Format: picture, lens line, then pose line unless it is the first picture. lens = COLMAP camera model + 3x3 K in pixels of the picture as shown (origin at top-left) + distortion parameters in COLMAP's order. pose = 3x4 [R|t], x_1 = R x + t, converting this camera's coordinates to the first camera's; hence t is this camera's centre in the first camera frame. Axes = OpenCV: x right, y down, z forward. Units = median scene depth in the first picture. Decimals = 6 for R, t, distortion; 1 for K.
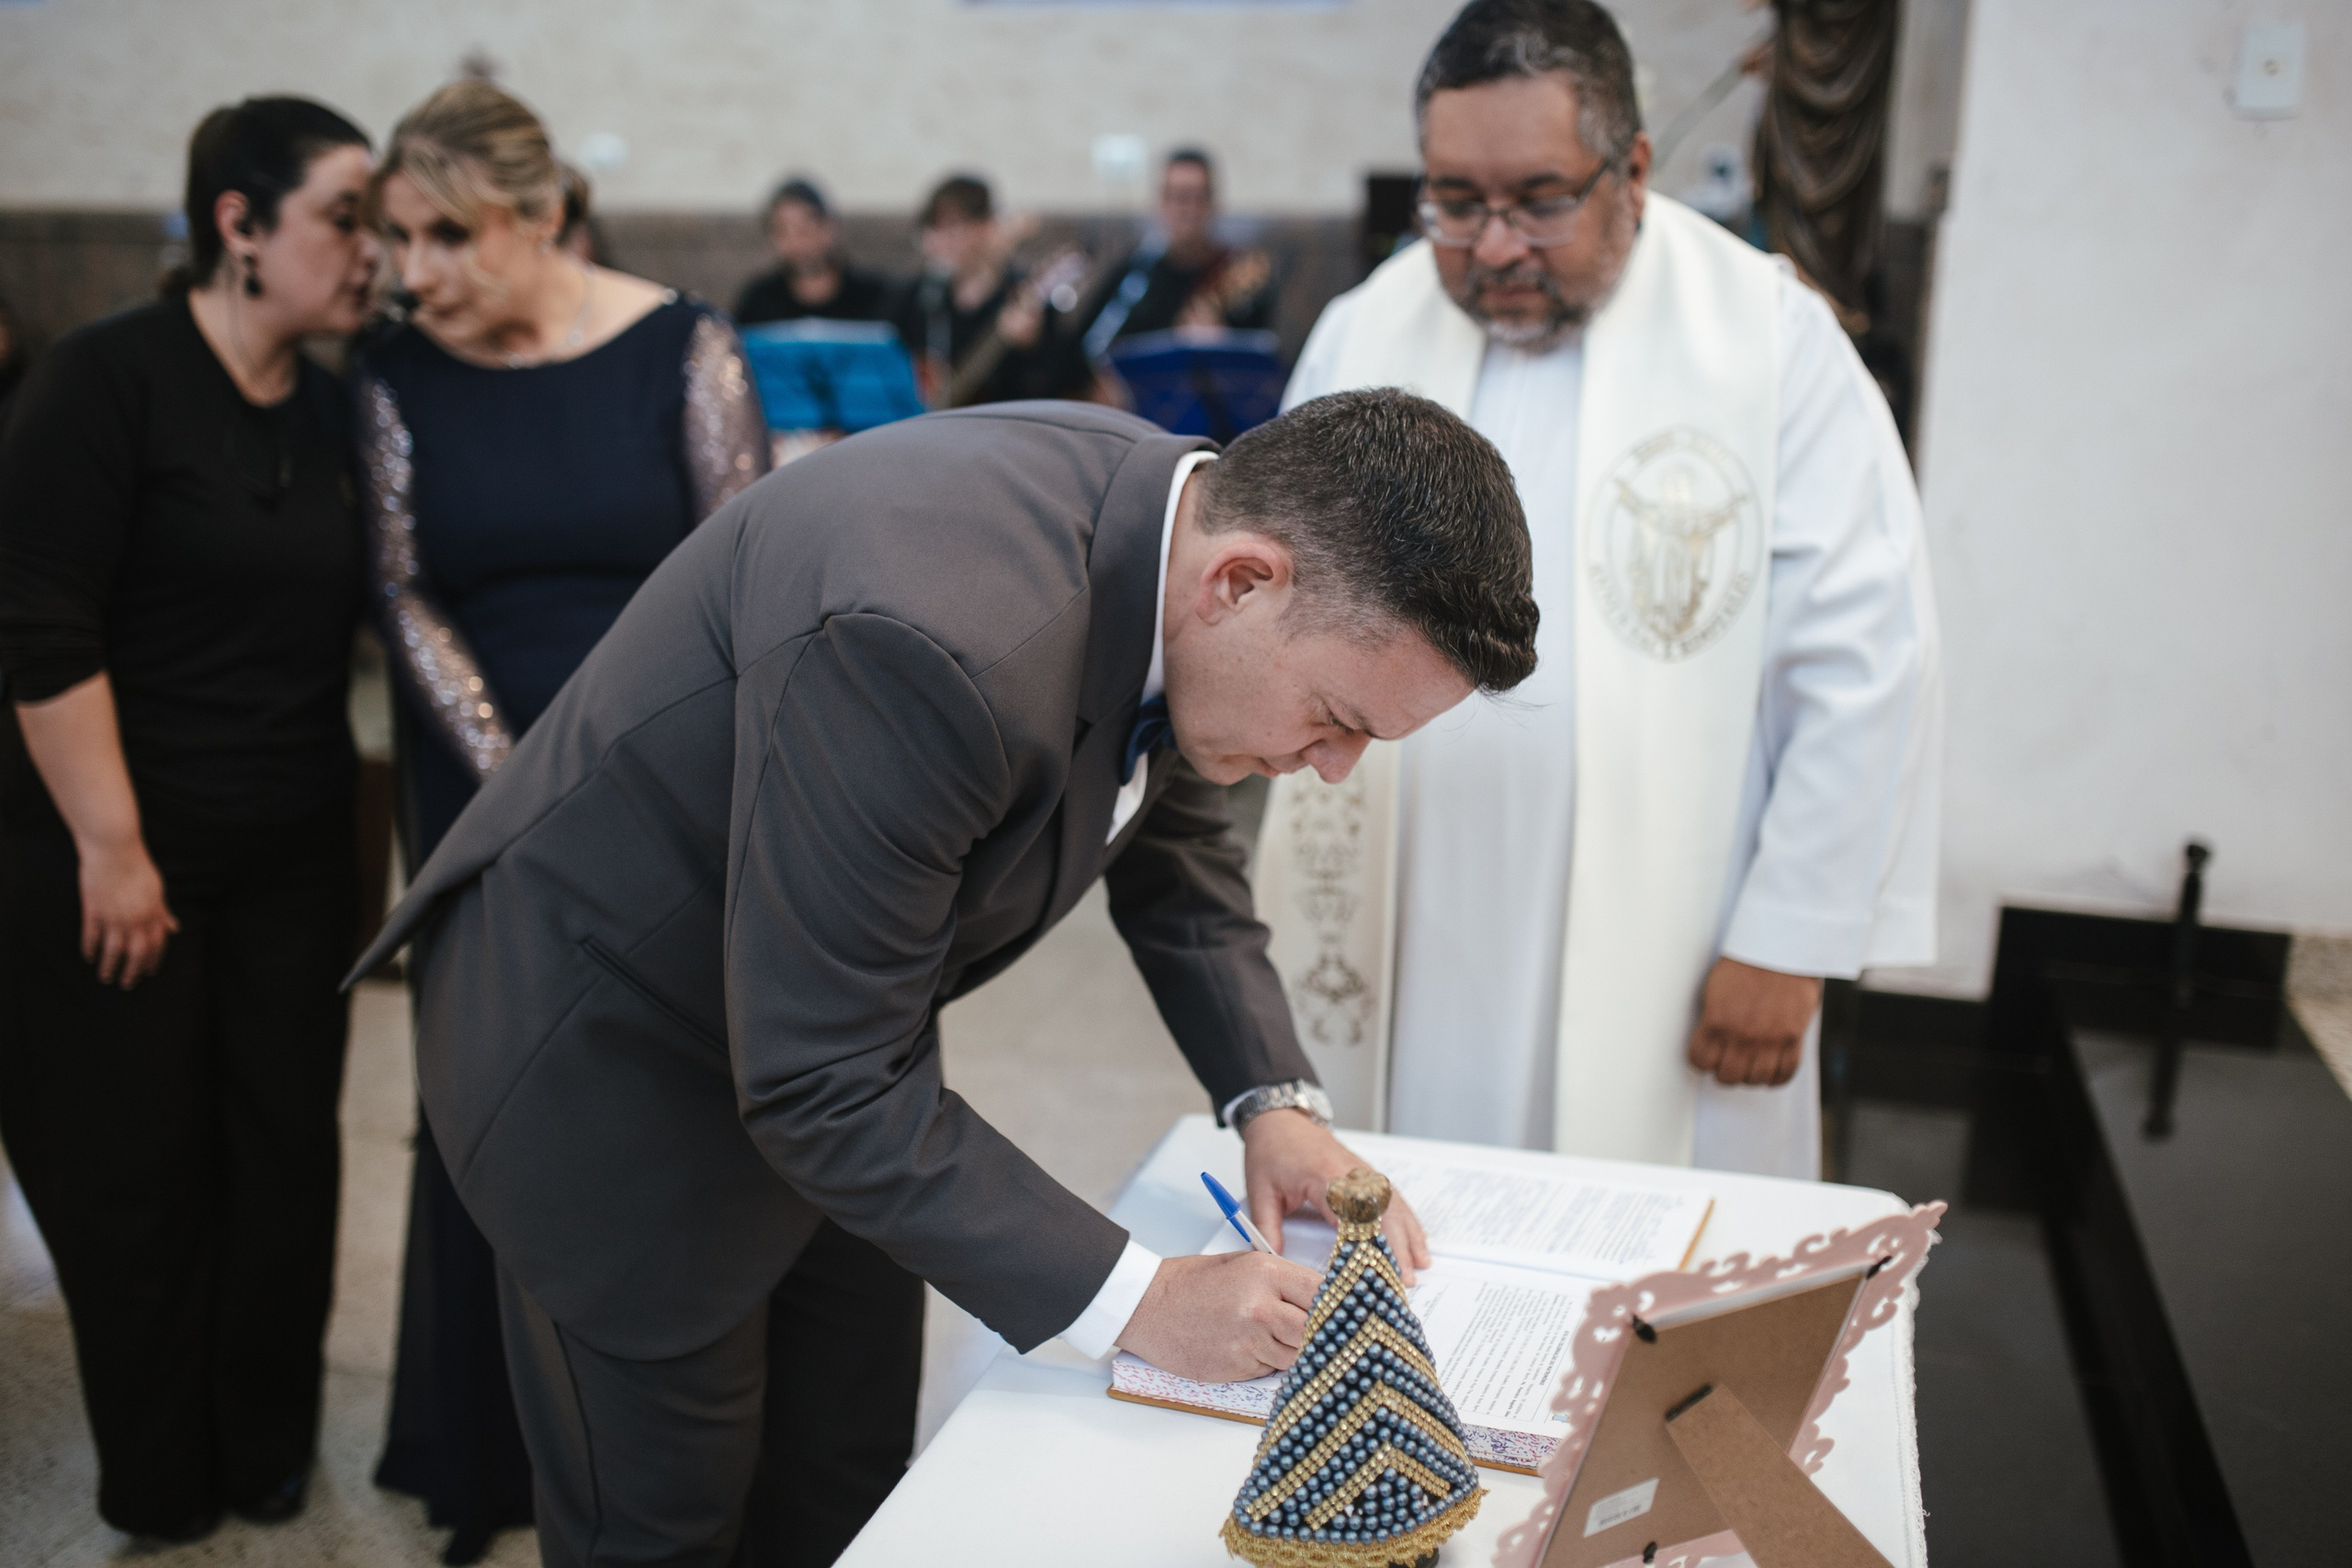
lens RADIAL K [[2250.4, 0, 1186.8], [0, 2250.4, 782.9], [0, 0, 1]] dist [-0.033662, 0.000000]
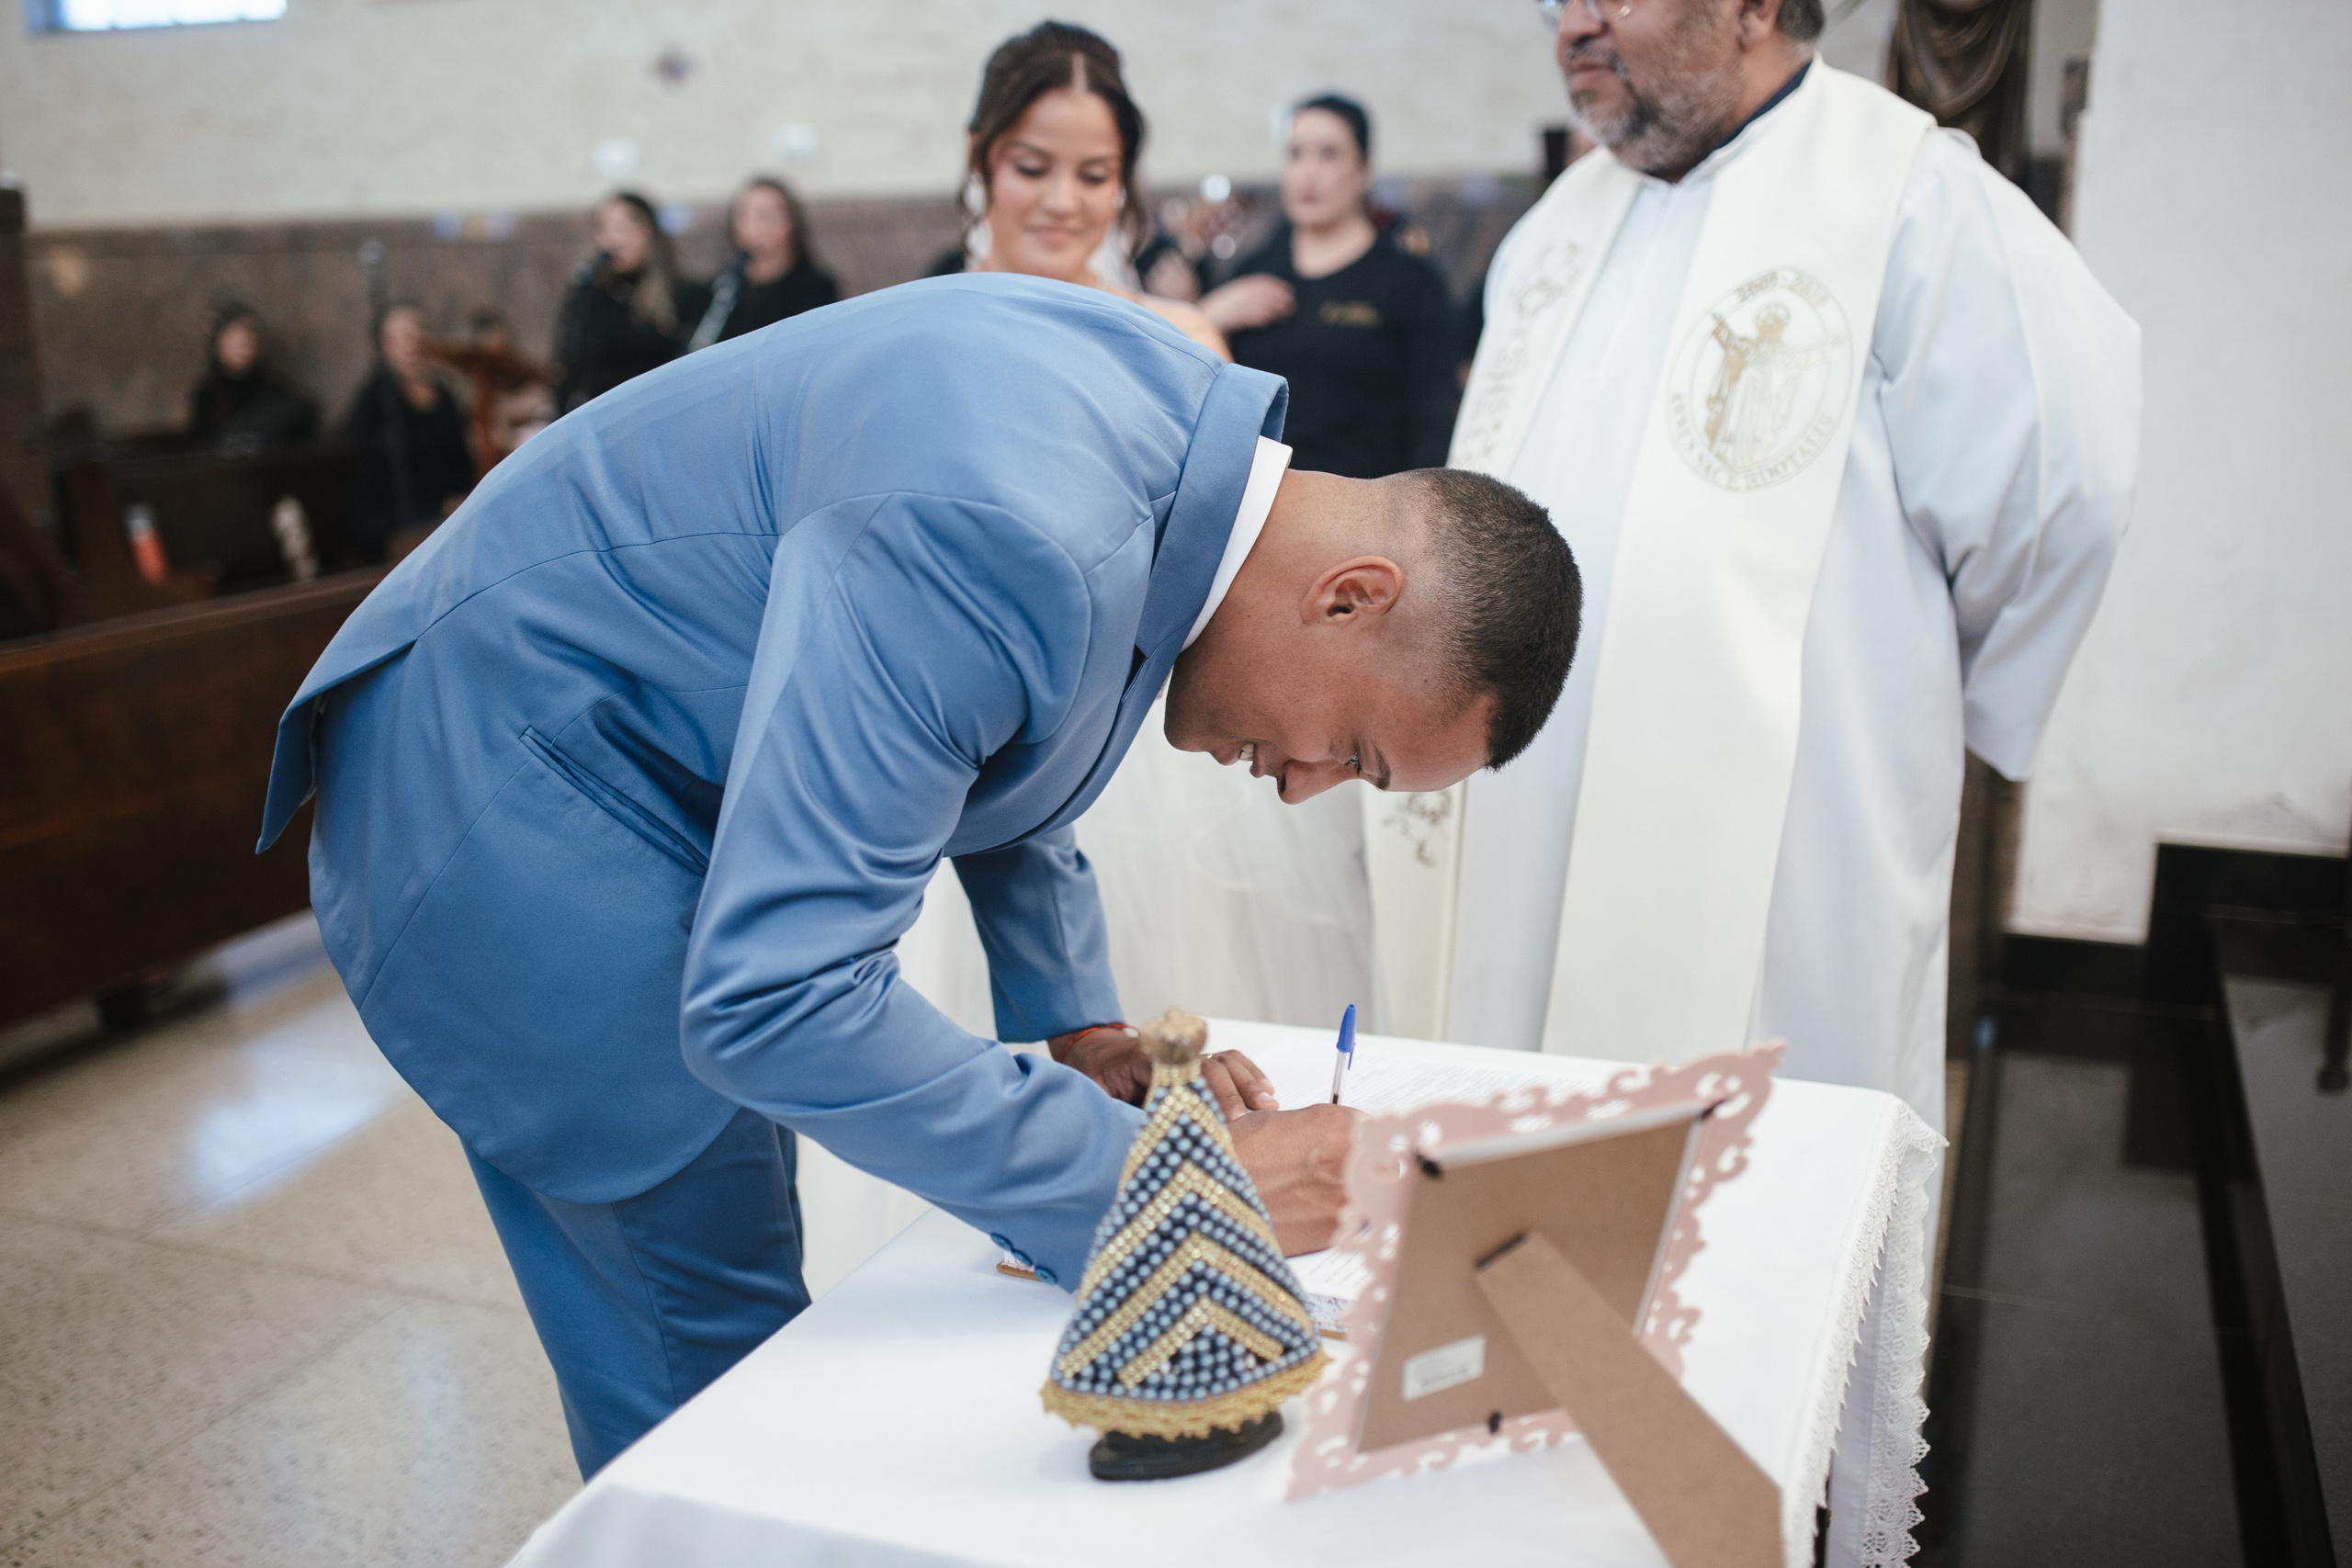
lens RADIAL K [[2250.4, 0, 1178.9], [0, 2250.4, 787.1], [0, 0, 1]] dist [-0.033662, 0.000000]
pose [[0.993267, -0.009560, -0.115448, 0.190599], [0.009824, 0.999950, 0.001722, 0.076137], [0.115426, -0.002844, 0.993312, 0.054216]]
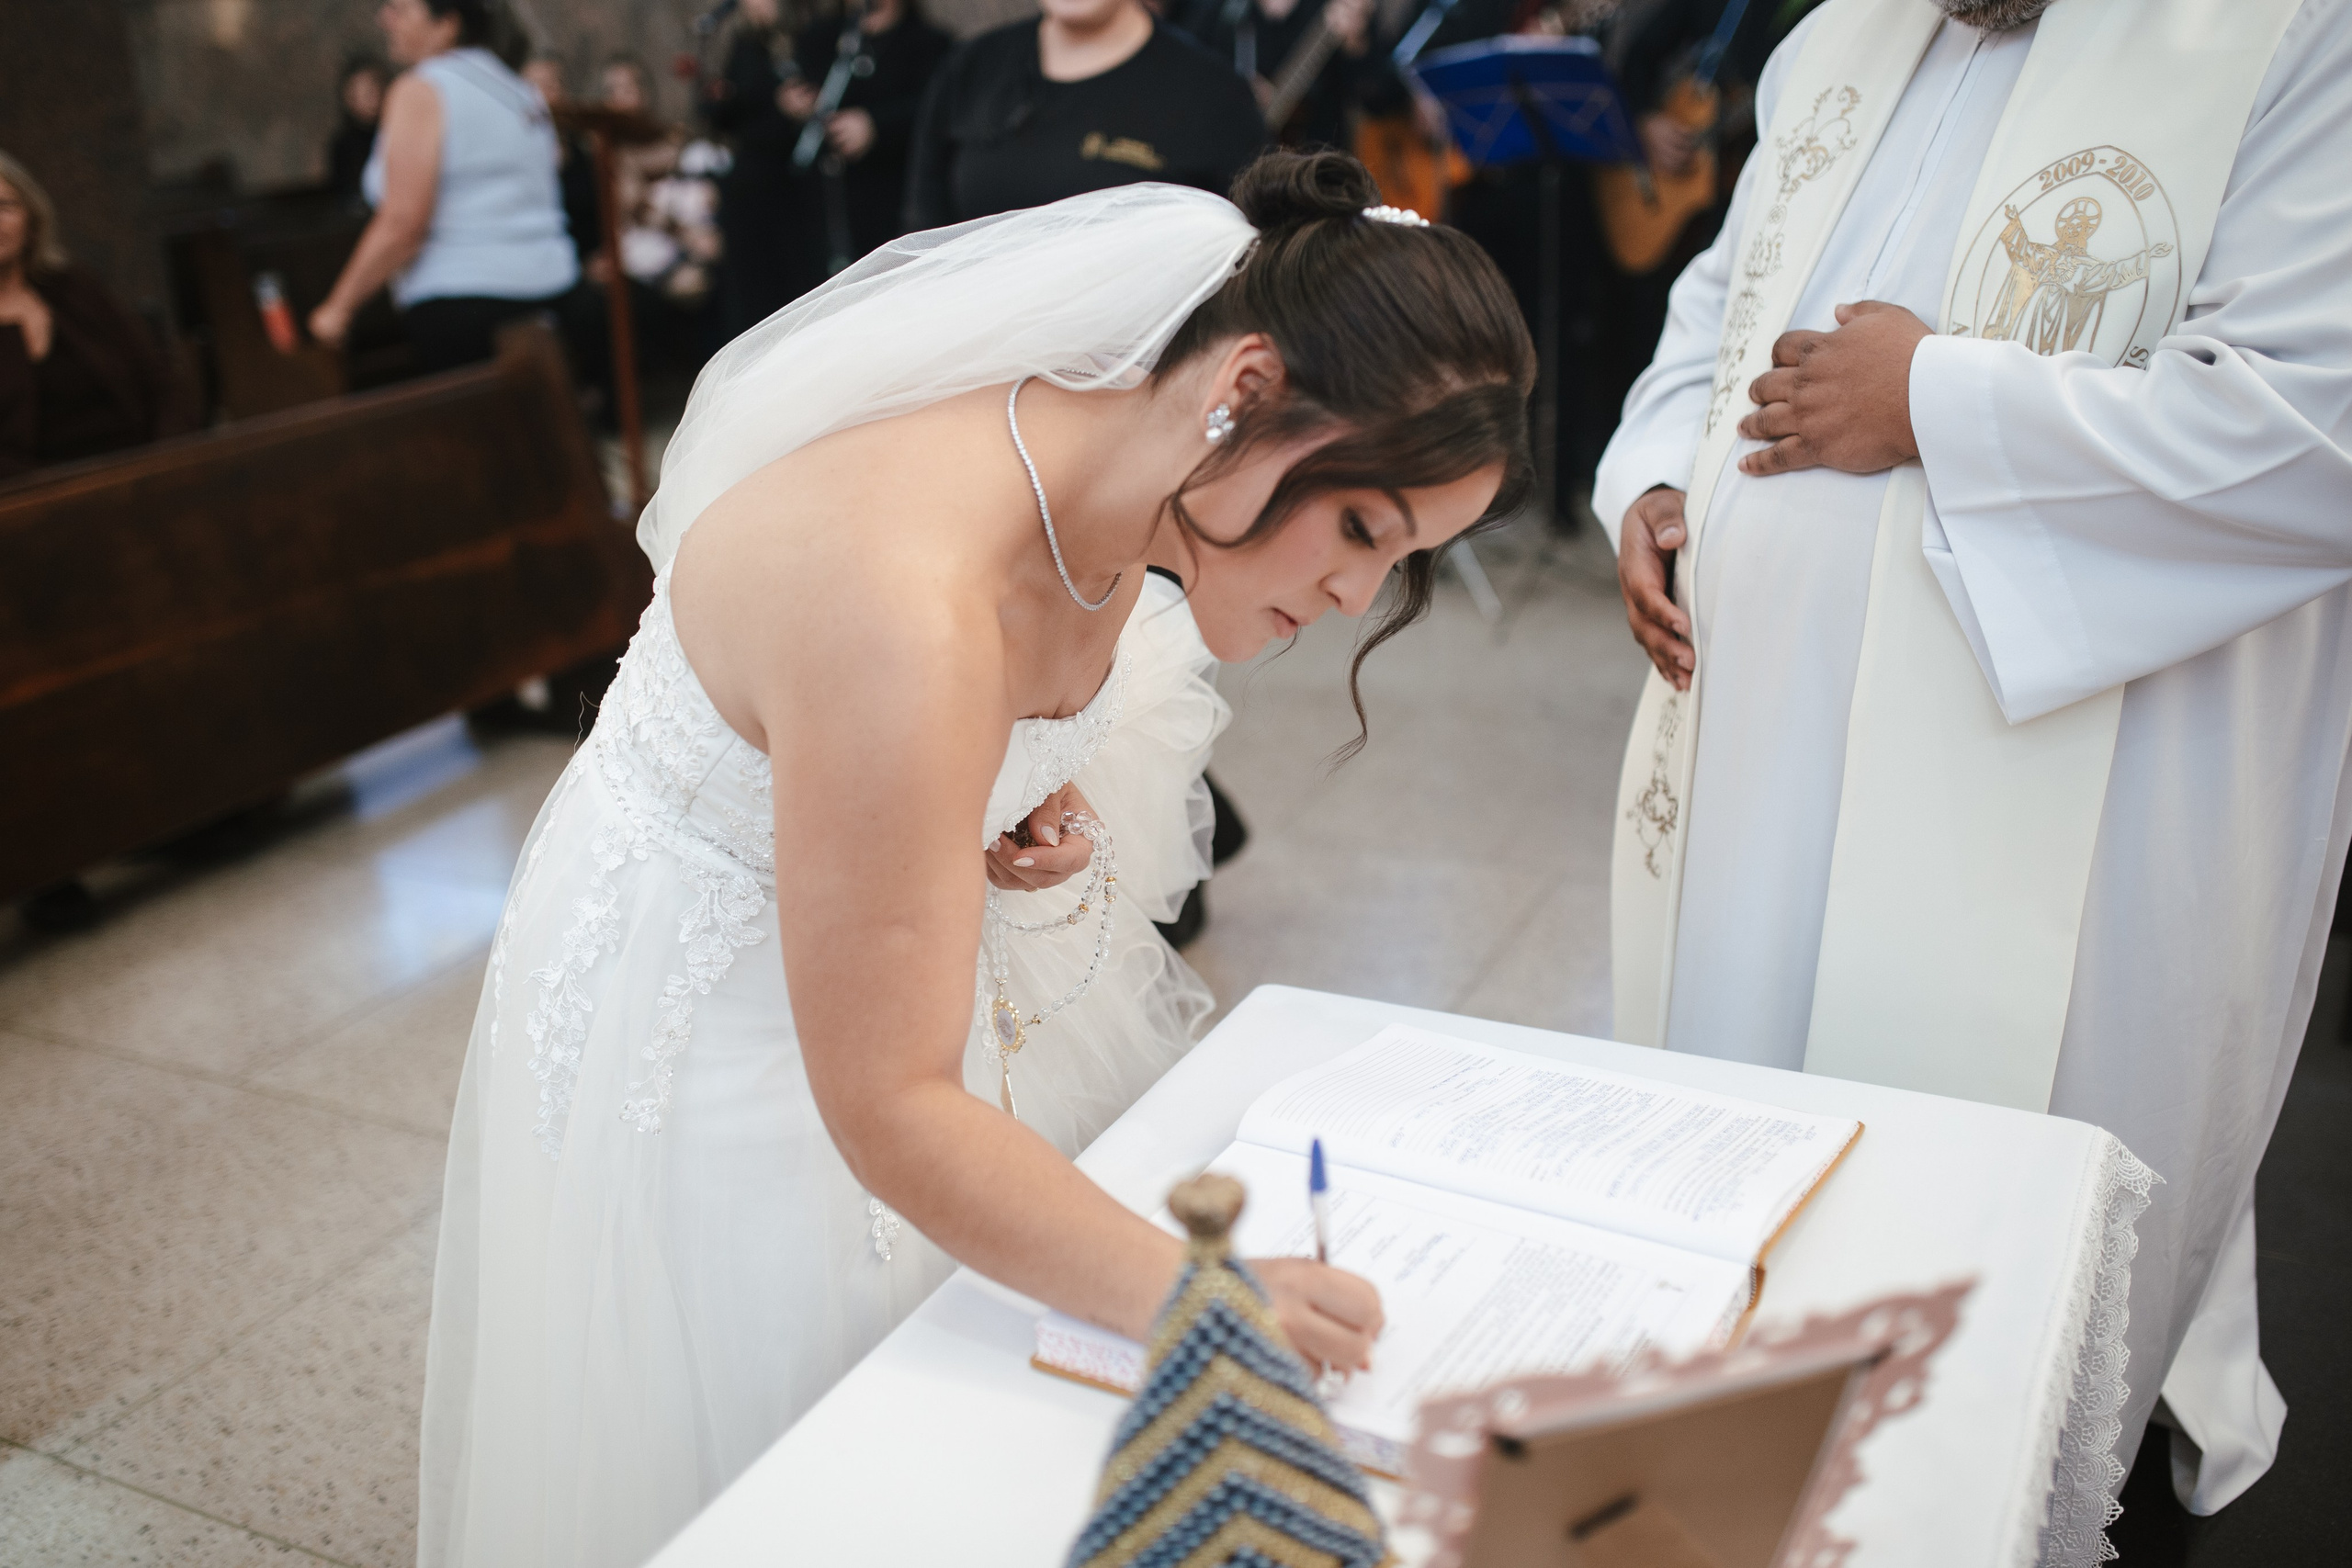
lens RADIAL K [[2250.4, 0, 1172.9], [0, 2250.4, 778.3], [0, 0, 1]] dist [-0.033662, 0.000000]
pose [[0.981301, 0.014303, -0.191949, 0.211816], [0.008720, 0.992908, 0.118562, -0.052289], [0.192284, -0.118019, 0.974217, 0.267567]]
